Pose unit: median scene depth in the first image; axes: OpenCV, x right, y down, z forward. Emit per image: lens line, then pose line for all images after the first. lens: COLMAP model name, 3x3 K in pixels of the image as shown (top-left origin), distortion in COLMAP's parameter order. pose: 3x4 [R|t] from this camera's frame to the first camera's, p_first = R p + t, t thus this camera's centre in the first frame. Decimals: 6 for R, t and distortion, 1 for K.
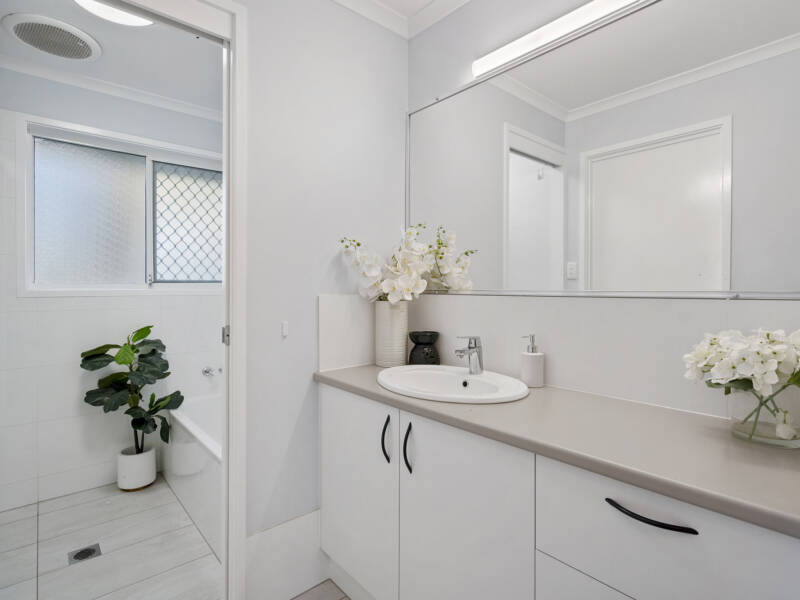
lens RADIAL K [[420.5, 0, 397.1], [0, 420.5, 292.8], [0, 0, 1]] dist [0.009955, -0.000187]
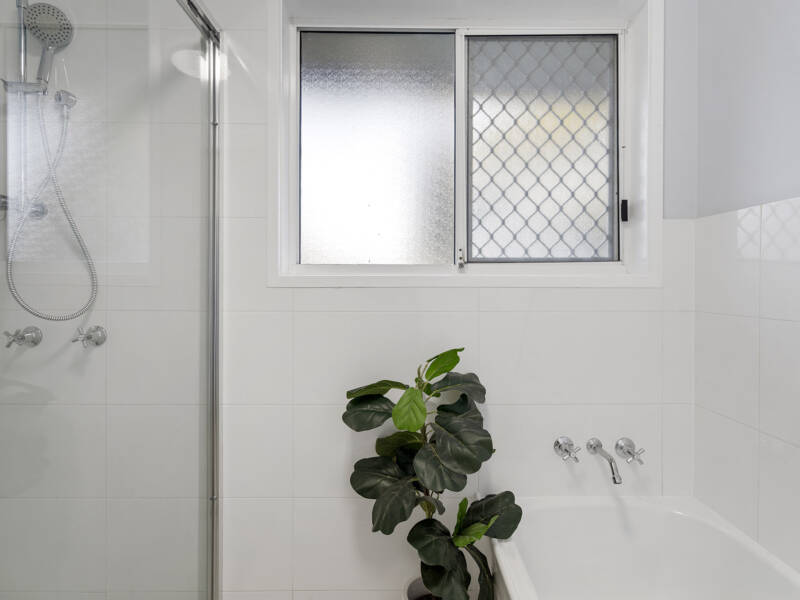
lens RADIAL K [[420.5, 0, 397.9], [0, 420.5, 297.4], [0, 0, 1]] dist [0.009955, -0.000187]
pose [[0.762548, 0.003541, -0.646922, -0.328143], [-0.005339, 0.999985, -0.000819, 0.021658], [0.646910, 0.004079, 0.762555, 0.590496]]
